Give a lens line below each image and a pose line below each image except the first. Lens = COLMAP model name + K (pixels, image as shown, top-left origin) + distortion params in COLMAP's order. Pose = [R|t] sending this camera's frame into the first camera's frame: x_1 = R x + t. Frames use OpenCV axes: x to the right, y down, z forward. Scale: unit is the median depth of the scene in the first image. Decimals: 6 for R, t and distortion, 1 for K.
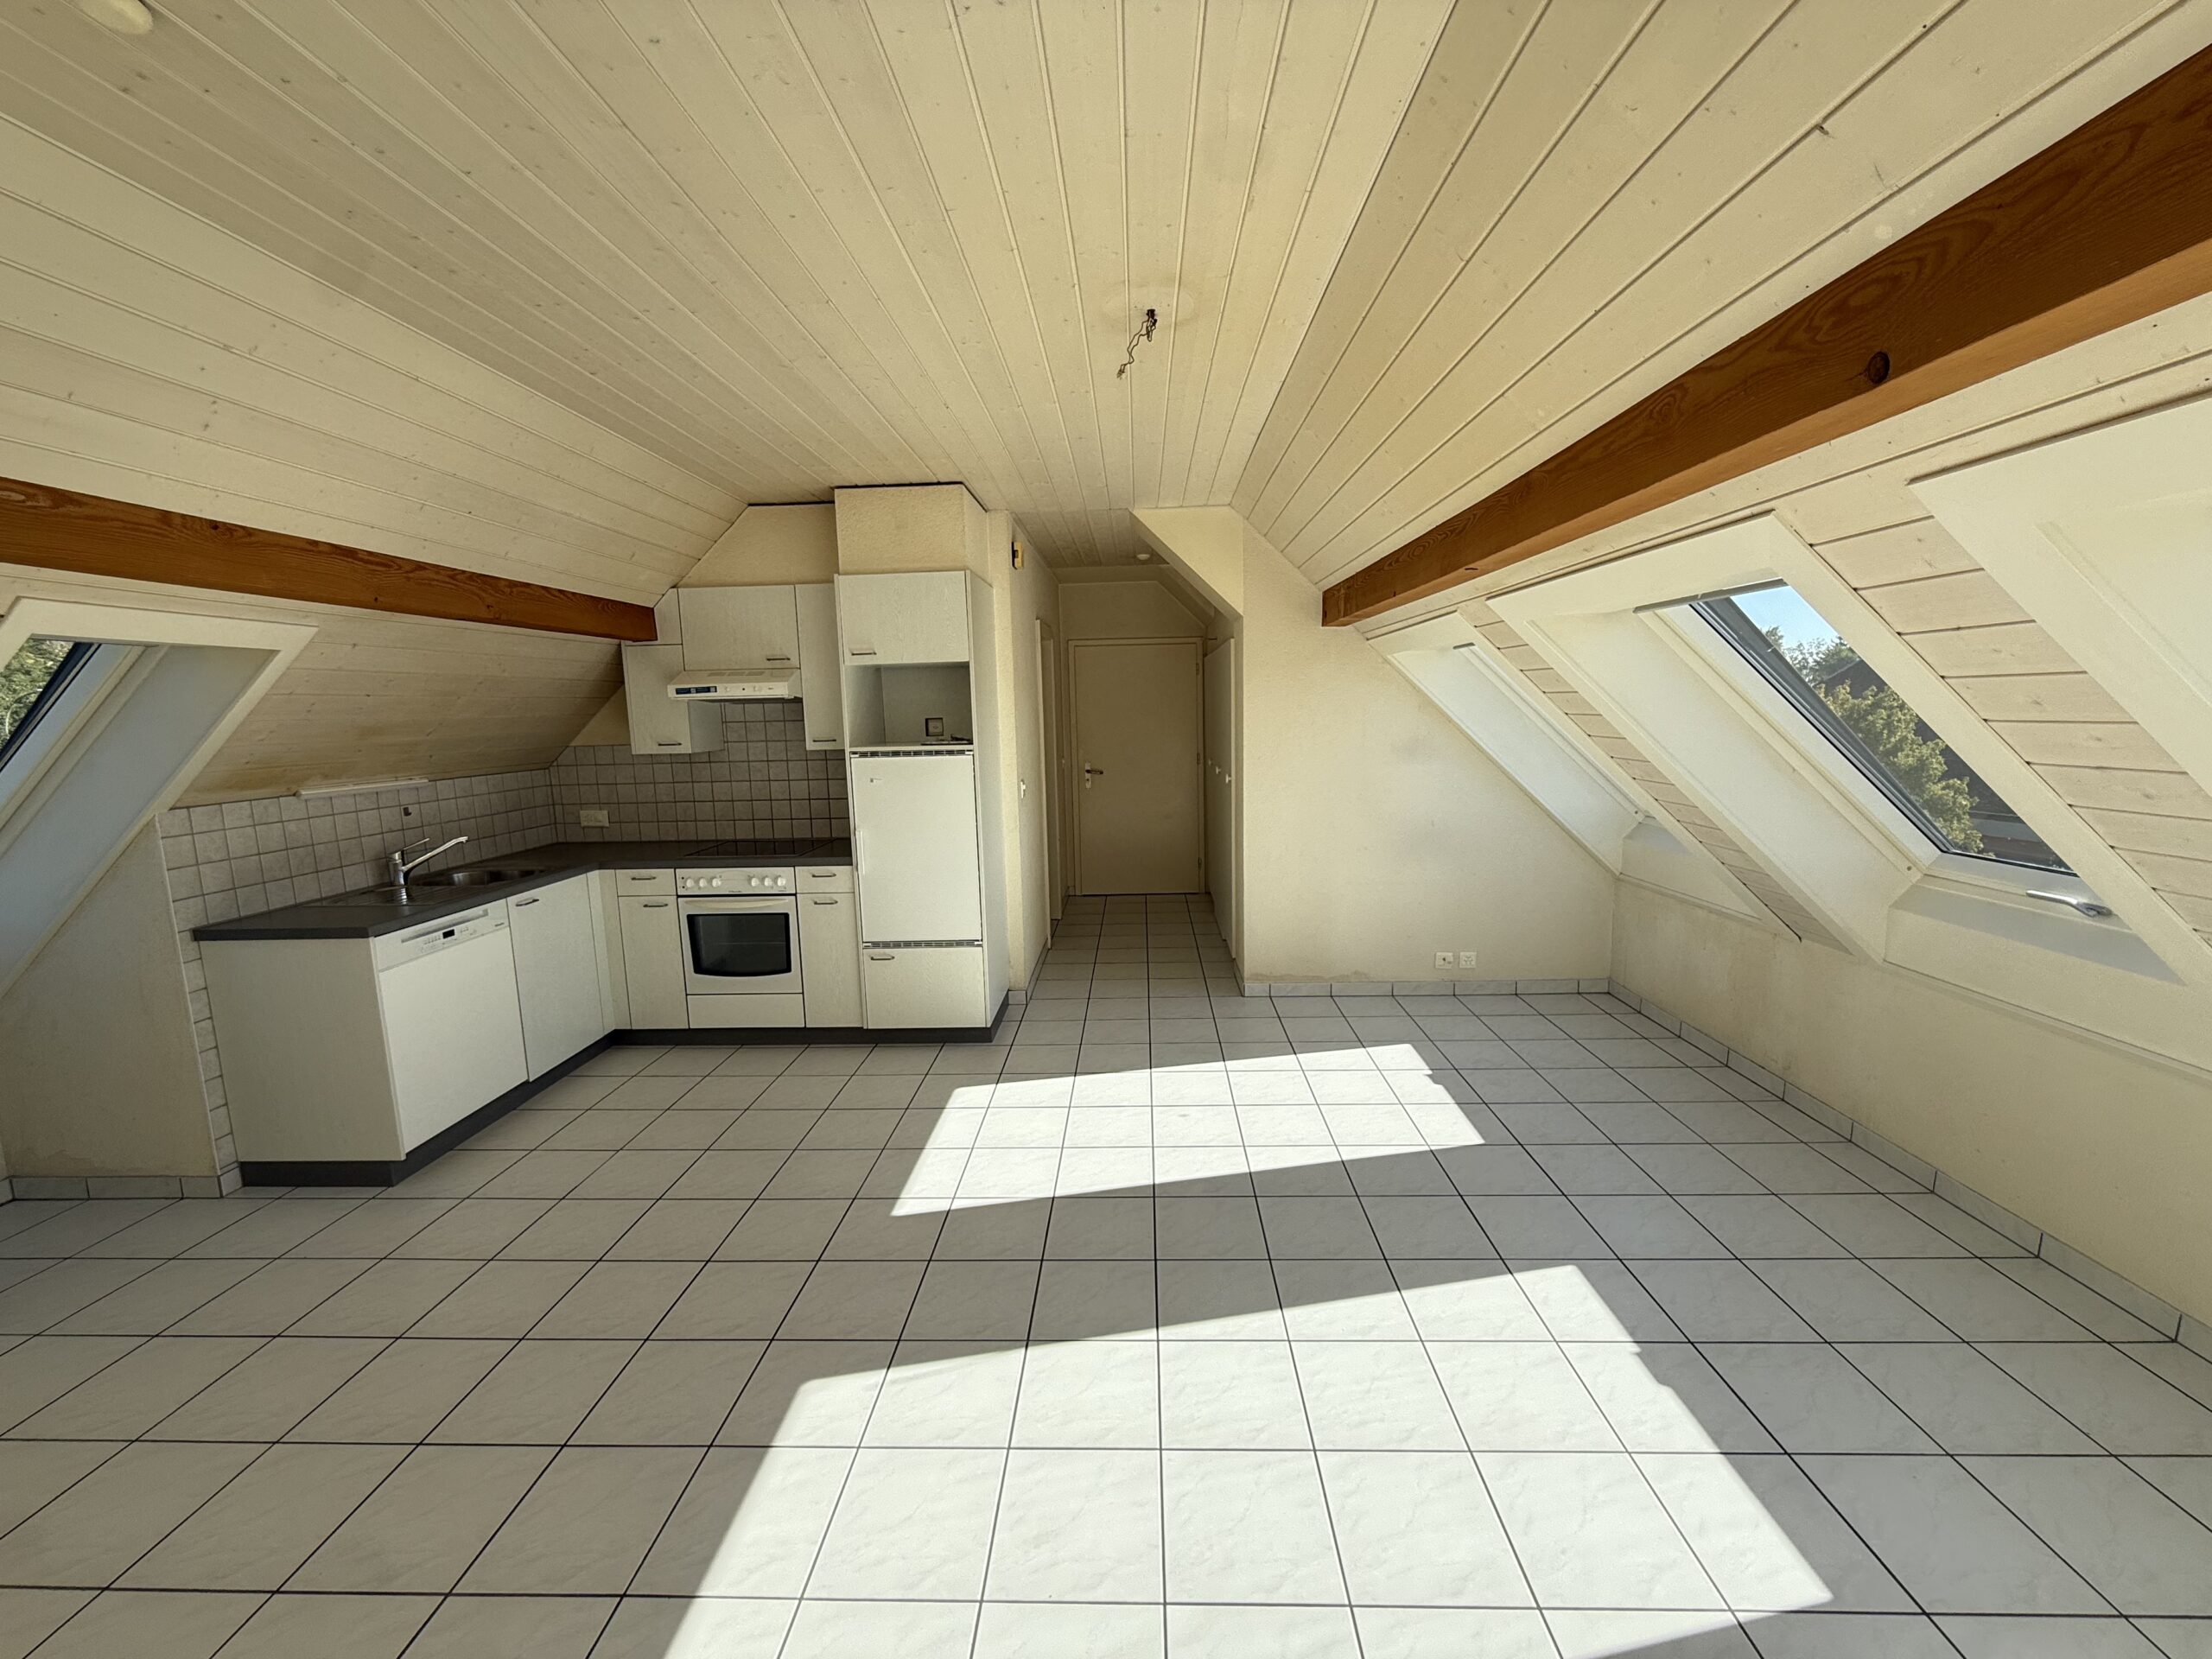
lens RADIAL K [[882.1, 0, 1113.5], [0, 882.1, 827.8], [0, 0, 1]] dist [0.000330, -0.000410]
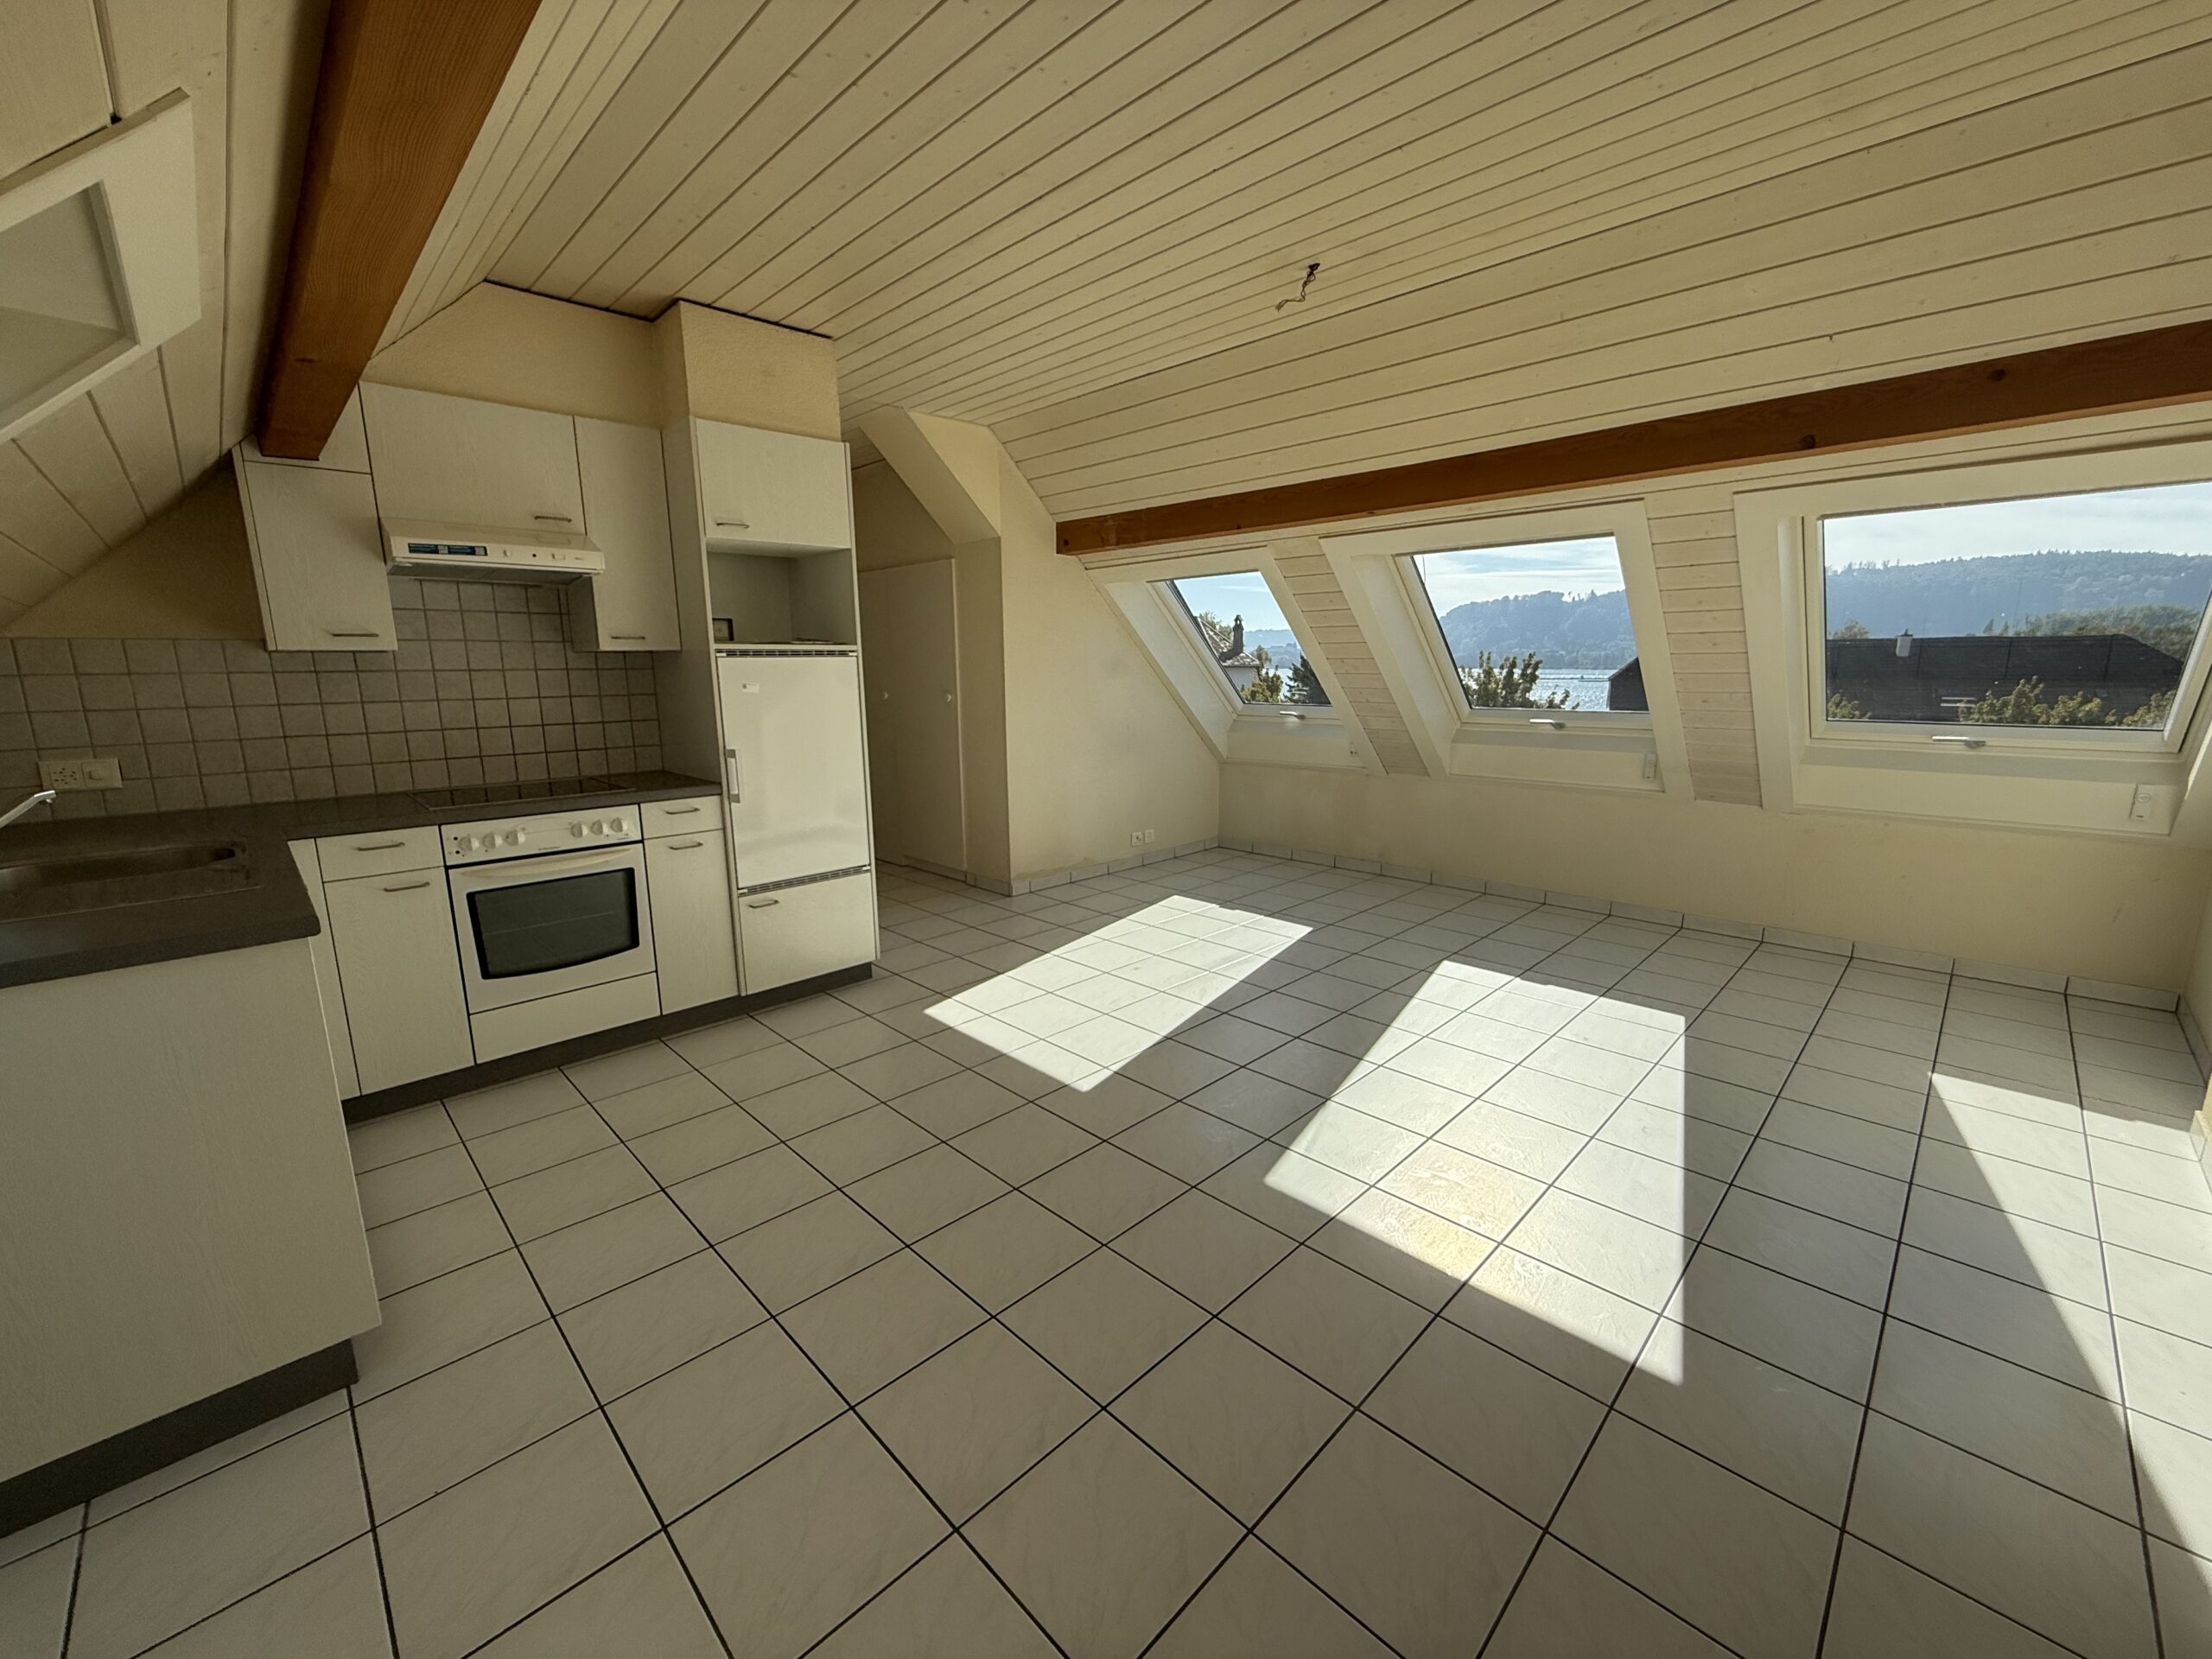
lens RADIAL K [[882.1, 0, 1104.7], [0, 882.1, 828.6], [0, 0, 1]] dist [0.000330, -0.000410]
pose [[0.688376, -0.118013, 0.715690, -0.629029], [0.093248, 0.992887, 0.074032, 0.046186], [-0.719336, 0.015775, 0.694484, 0.197606]]
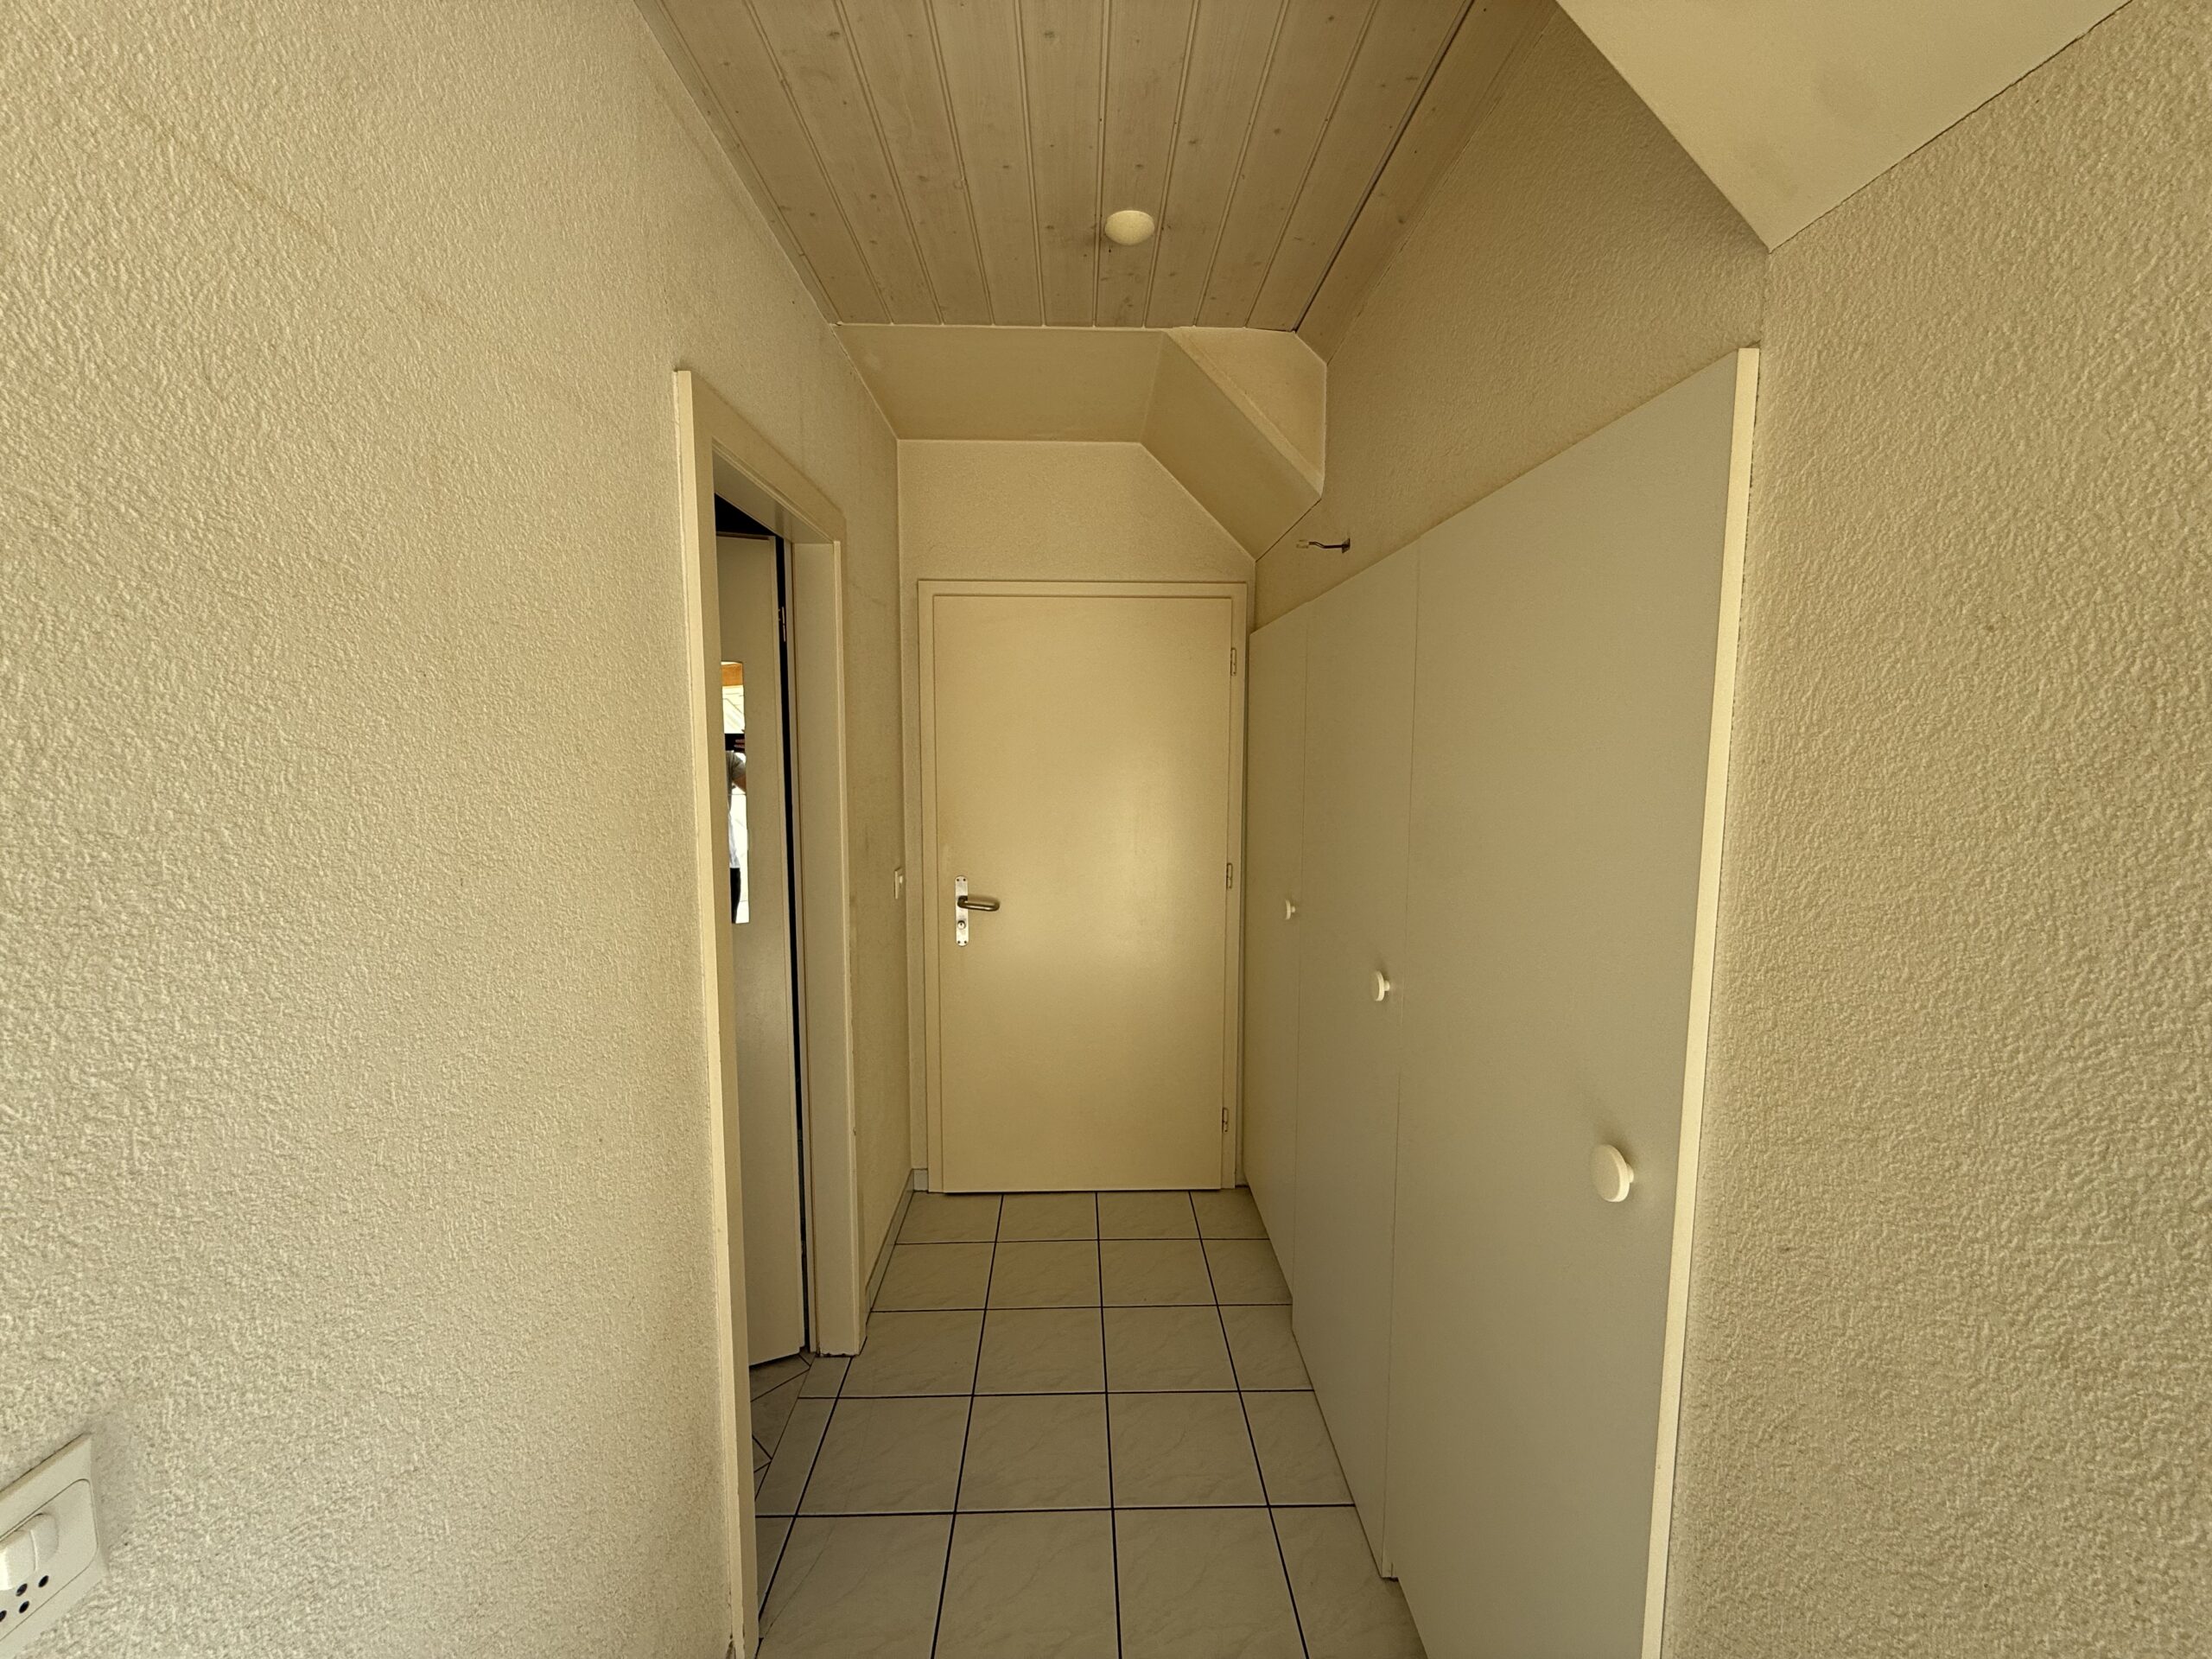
lens RADIAL K [[882.1, 0, 1106.1], [0, 882.1, 832.9], [0, 0, 1]] dist [0.000330, -0.000410]
pose [[0.997313, 0.019712, 0.070553, 0.014127], [-0.017244, 0.999223, -0.035430, -0.147376], [-0.071196, 0.034119, 0.996879, 1.040037]]
